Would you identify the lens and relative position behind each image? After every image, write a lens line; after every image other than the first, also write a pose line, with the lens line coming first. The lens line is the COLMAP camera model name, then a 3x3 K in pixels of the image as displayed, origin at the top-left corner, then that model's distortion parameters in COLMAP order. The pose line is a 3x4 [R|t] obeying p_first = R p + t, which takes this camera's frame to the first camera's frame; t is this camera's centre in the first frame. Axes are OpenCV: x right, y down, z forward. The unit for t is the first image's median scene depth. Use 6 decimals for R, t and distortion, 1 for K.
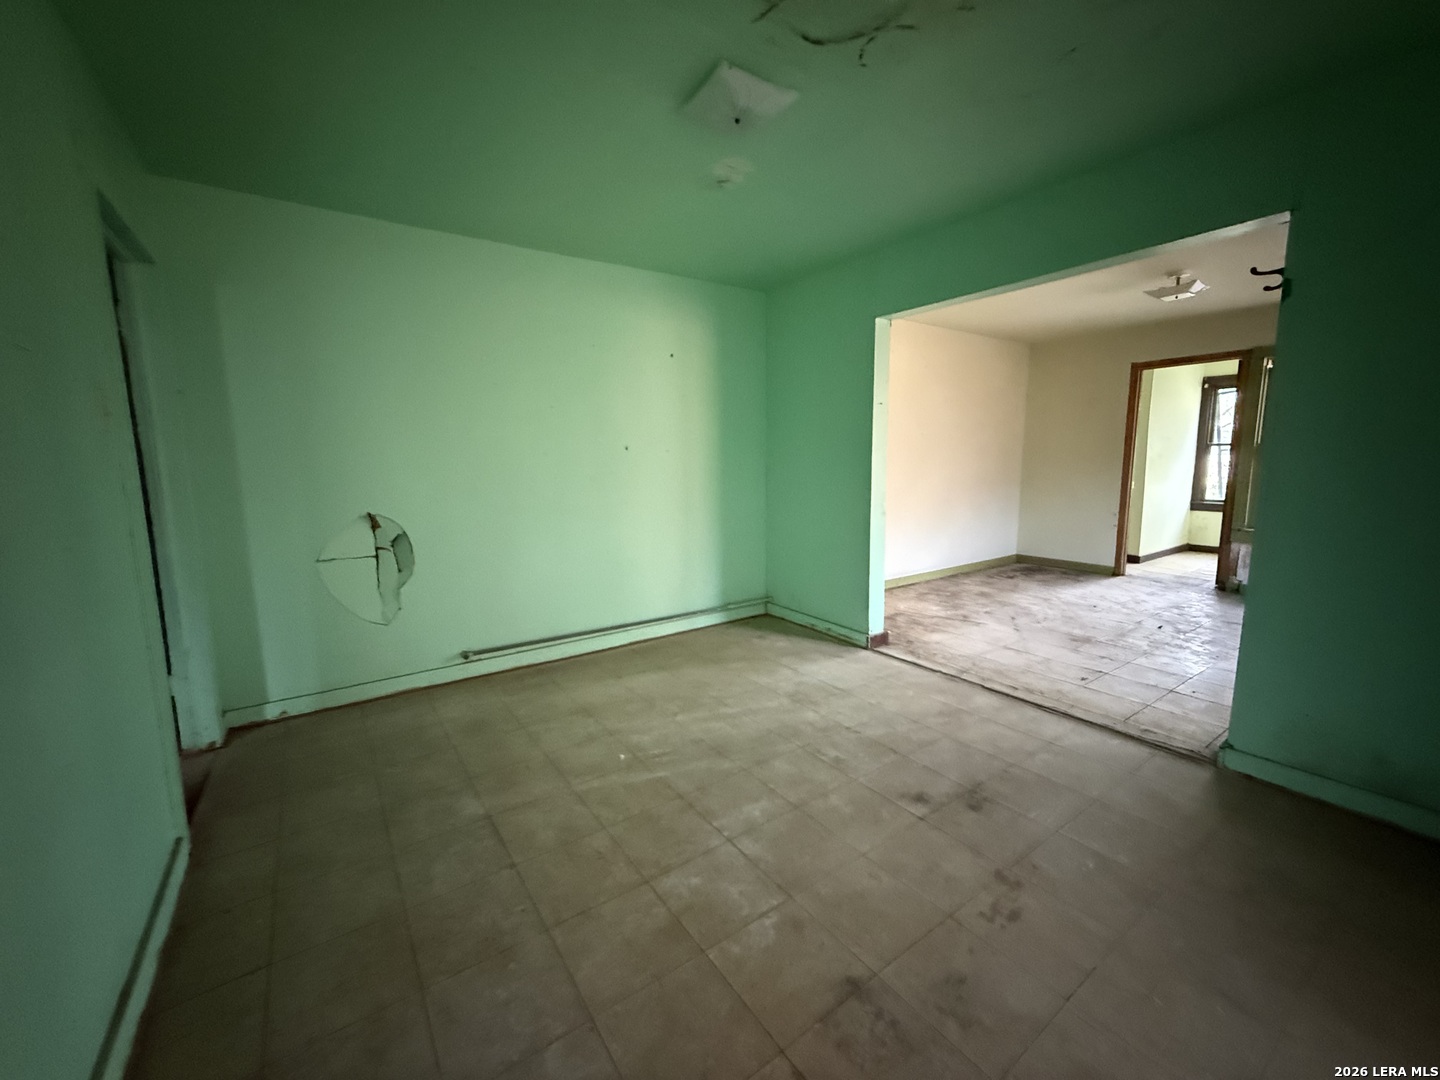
lens RADIAL K [[577.5, 0, 721.5], [0, 577.5, 539.6], [0, 0, 1]] dist [-0.001907, 0.000544]
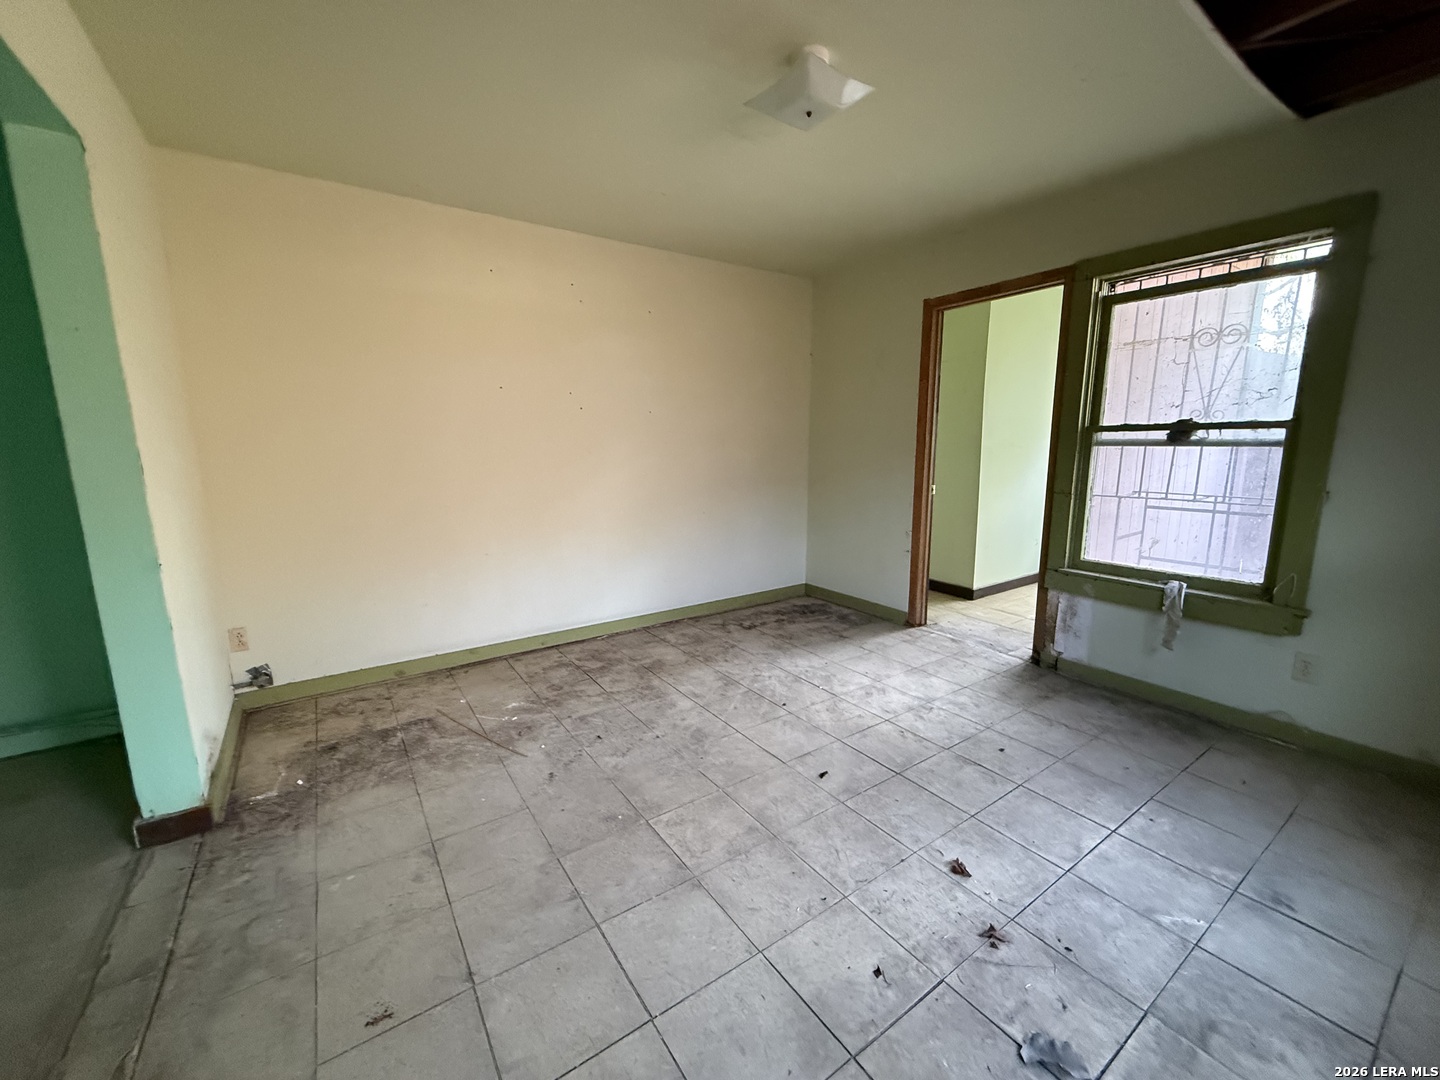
lens RADIAL K [[577.5, 0, 720.0], [0, 577.5, 541.3], [0, 0, 1]] dist [-0.001907, 0.000544]
pose [[0.999897, 0.005662, -0.013166, 0.571903], [-0.005237, 0.999471, 0.032090, -0.067106], [0.013341, -0.032018, 0.999398, 0.404530]]
